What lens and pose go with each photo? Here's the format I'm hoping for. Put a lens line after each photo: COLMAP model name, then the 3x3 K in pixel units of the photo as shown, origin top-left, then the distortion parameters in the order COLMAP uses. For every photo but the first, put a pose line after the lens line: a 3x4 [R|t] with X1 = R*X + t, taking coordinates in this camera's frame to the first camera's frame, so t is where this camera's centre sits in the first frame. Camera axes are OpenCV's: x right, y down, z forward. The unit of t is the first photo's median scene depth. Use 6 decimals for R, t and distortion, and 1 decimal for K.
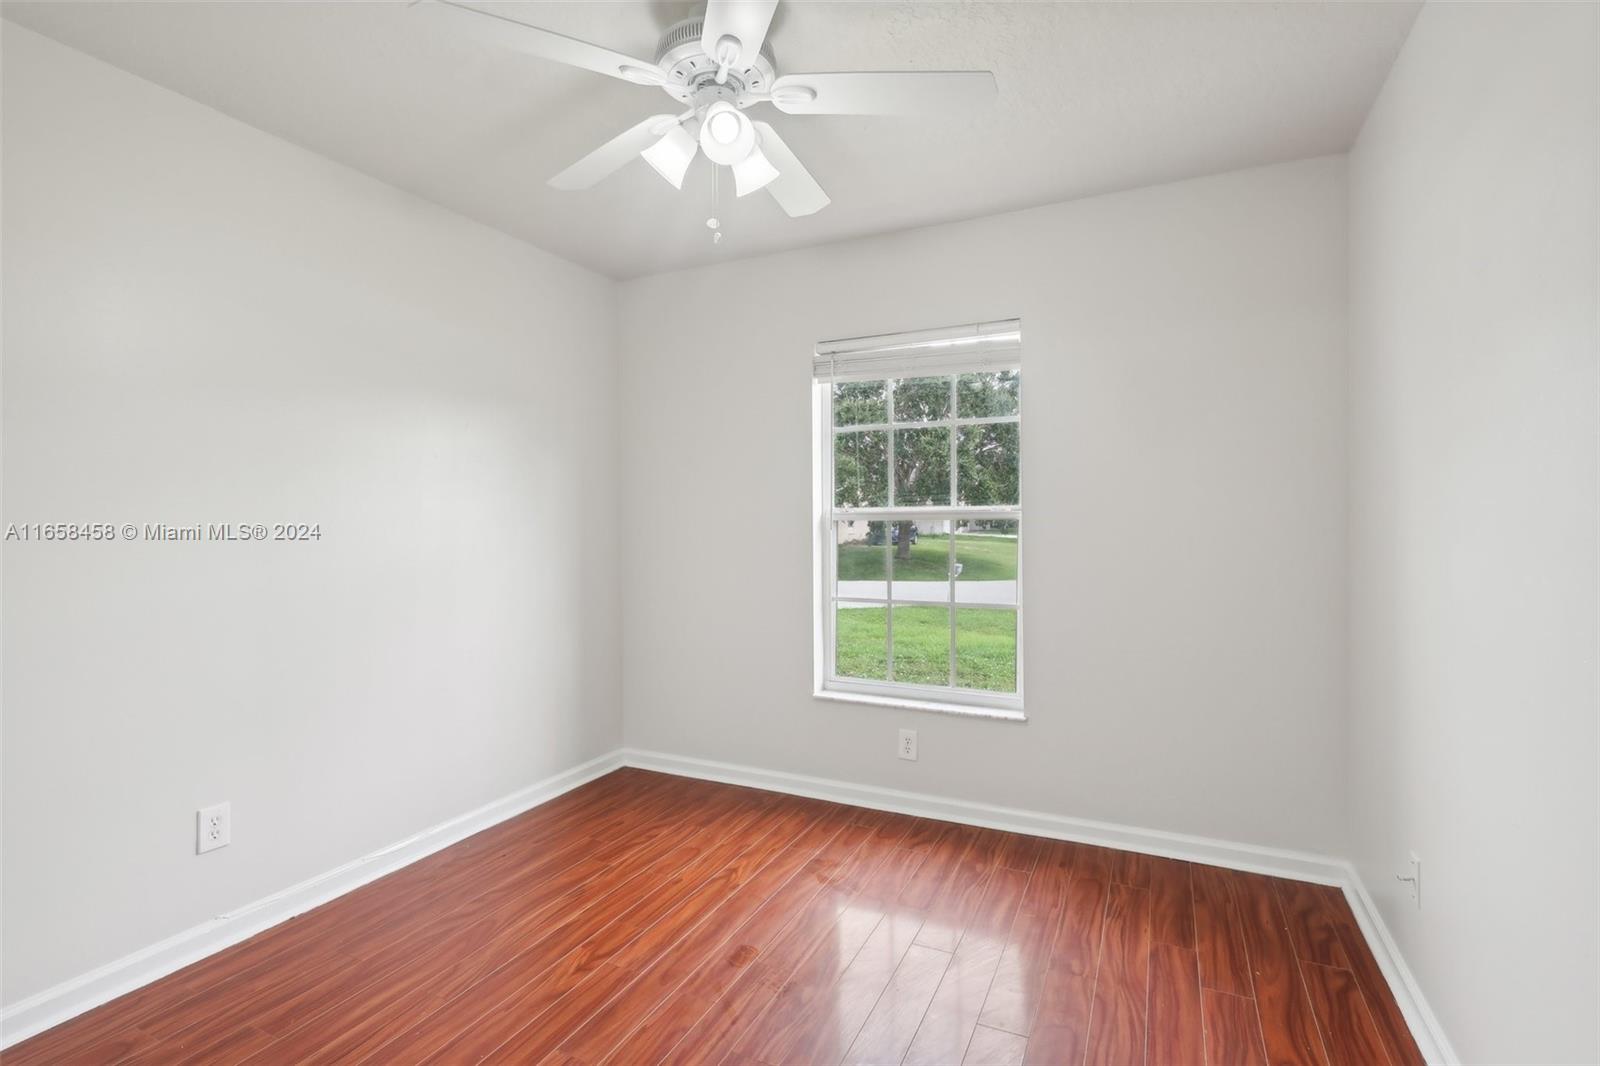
lens RADIAL K [[766.2, 0, 806.2], [0, 766.2, 536.5], [0, 0, 1]] dist [-0.000792, 0.000172]
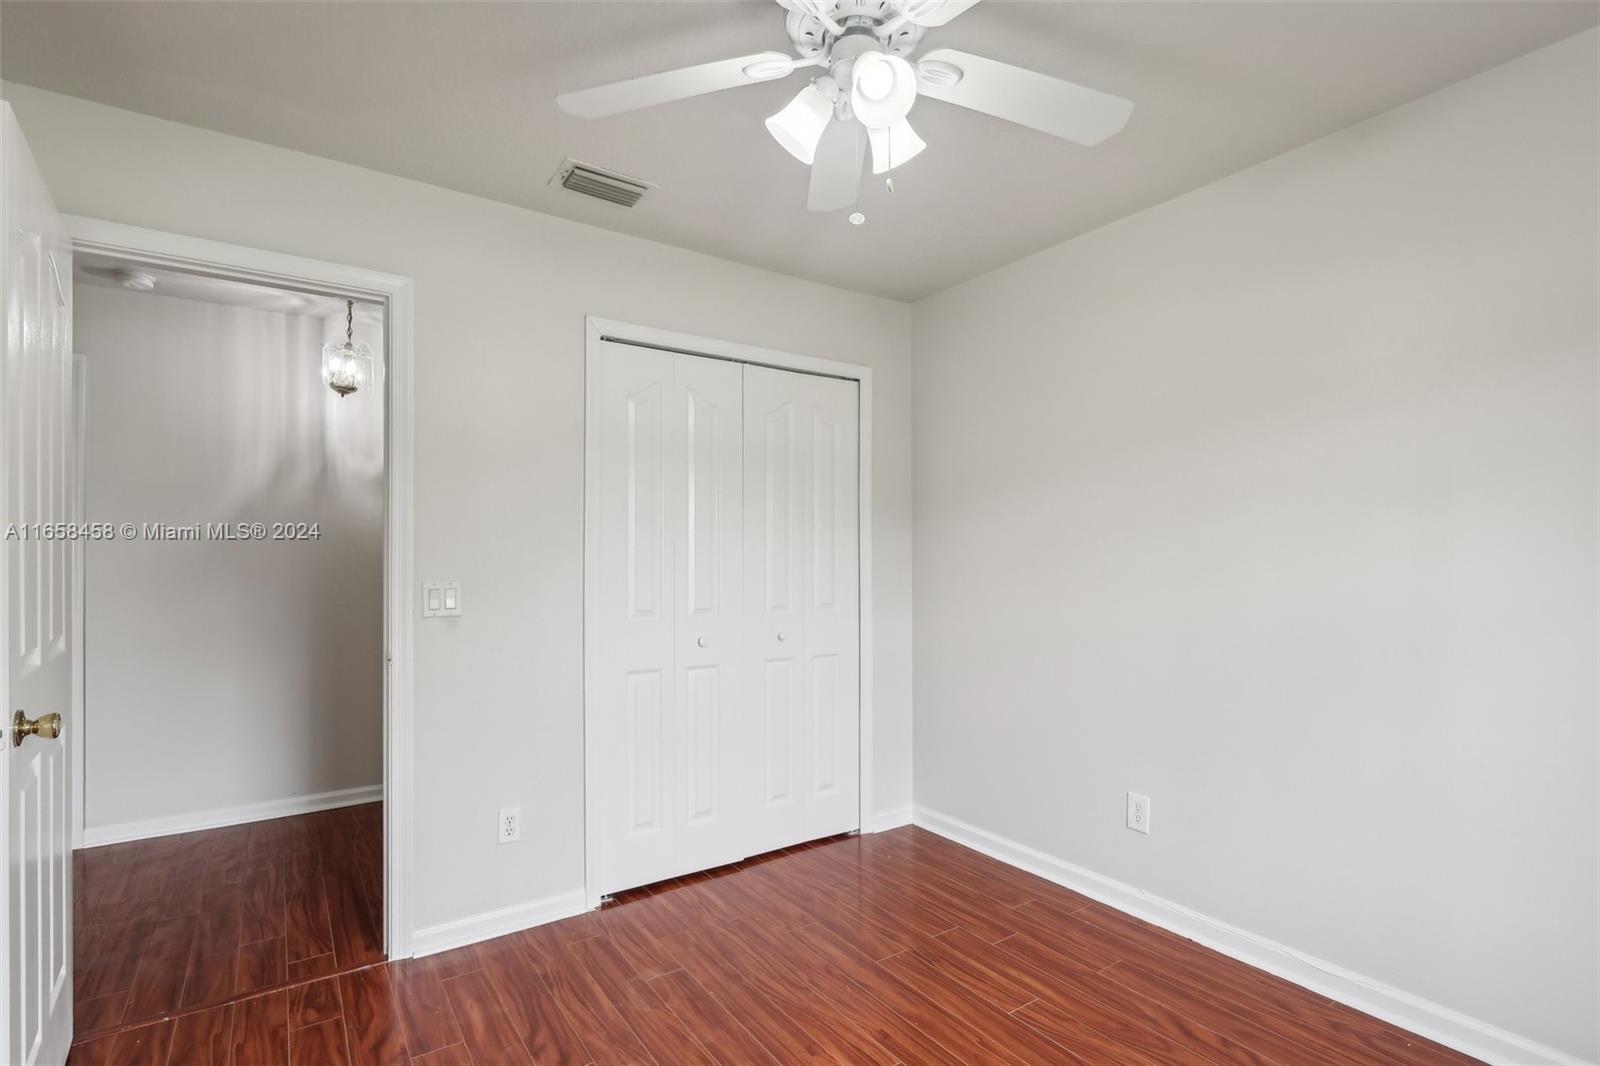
lens RADIAL K [[766.2, 0, 806.2], [0, 766.2, 536.5], [0, 0, 1]] dist [-0.000792, 0.000172]
pose [[-0.499965, -0.019869, -0.865817, 0.567551], [-0.017916, 0.999760, -0.012598, -0.031335], [0.865860, 0.009214, -0.500202, 1.203378]]
